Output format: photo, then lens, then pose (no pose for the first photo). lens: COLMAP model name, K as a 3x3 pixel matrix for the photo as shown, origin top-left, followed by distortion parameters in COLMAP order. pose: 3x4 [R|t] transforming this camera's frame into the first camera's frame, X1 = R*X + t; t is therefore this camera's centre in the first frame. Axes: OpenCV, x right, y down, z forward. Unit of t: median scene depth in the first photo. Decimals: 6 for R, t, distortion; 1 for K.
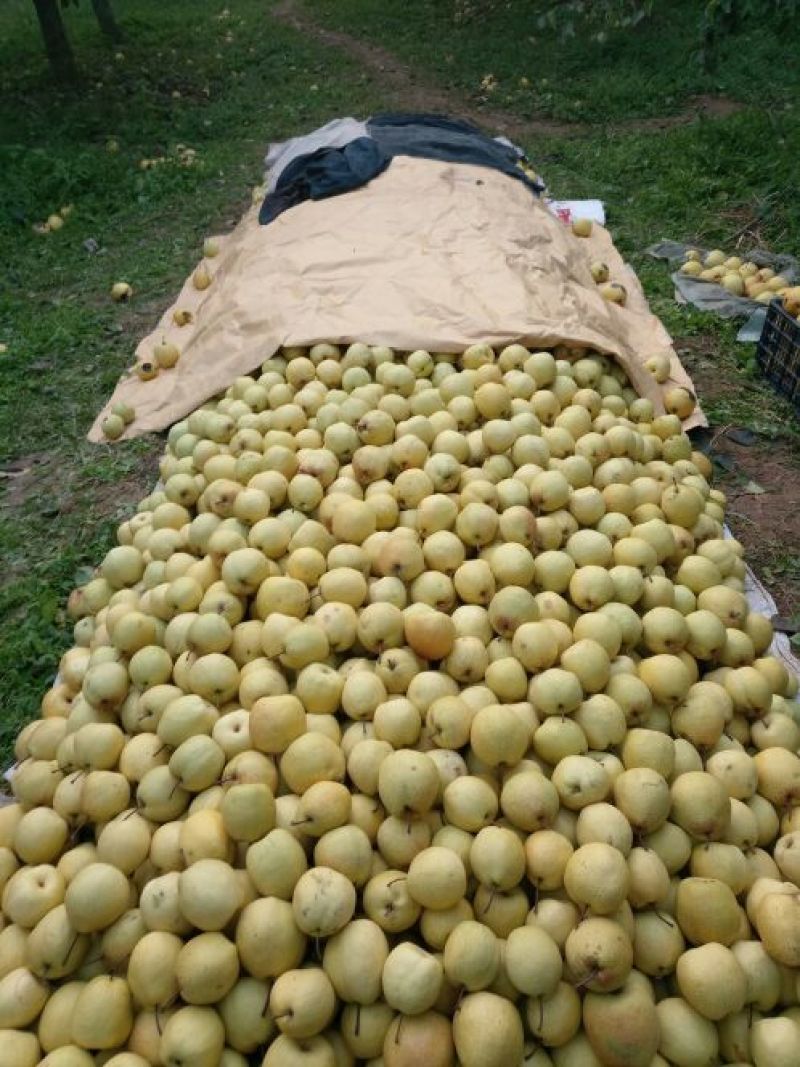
lens RADIAL K [[816.8, 0, 400.0], [0, 816.8, 533.5], [0, 0, 1]] dist [0.016047, 0.007441]
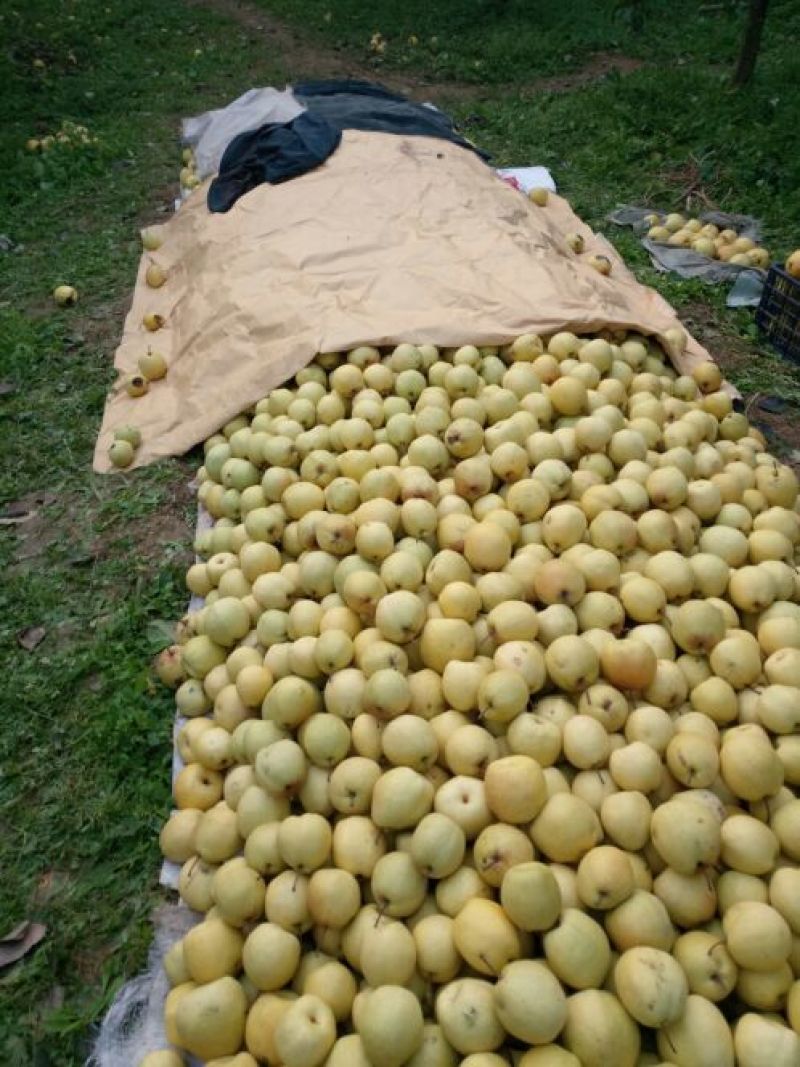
lens RADIAL K [[816.8, 0, 400.0], [0, 816.8, 533.5], [0, 0, 1]] dist [0.016047, 0.007441]
pose [[0.982903, -0.111094, 0.146836, -0.164791], [0.104823, 0.993243, 0.049802, -0.048412], [-0.151376, -0.033558, 0.987906, 0.051170]]
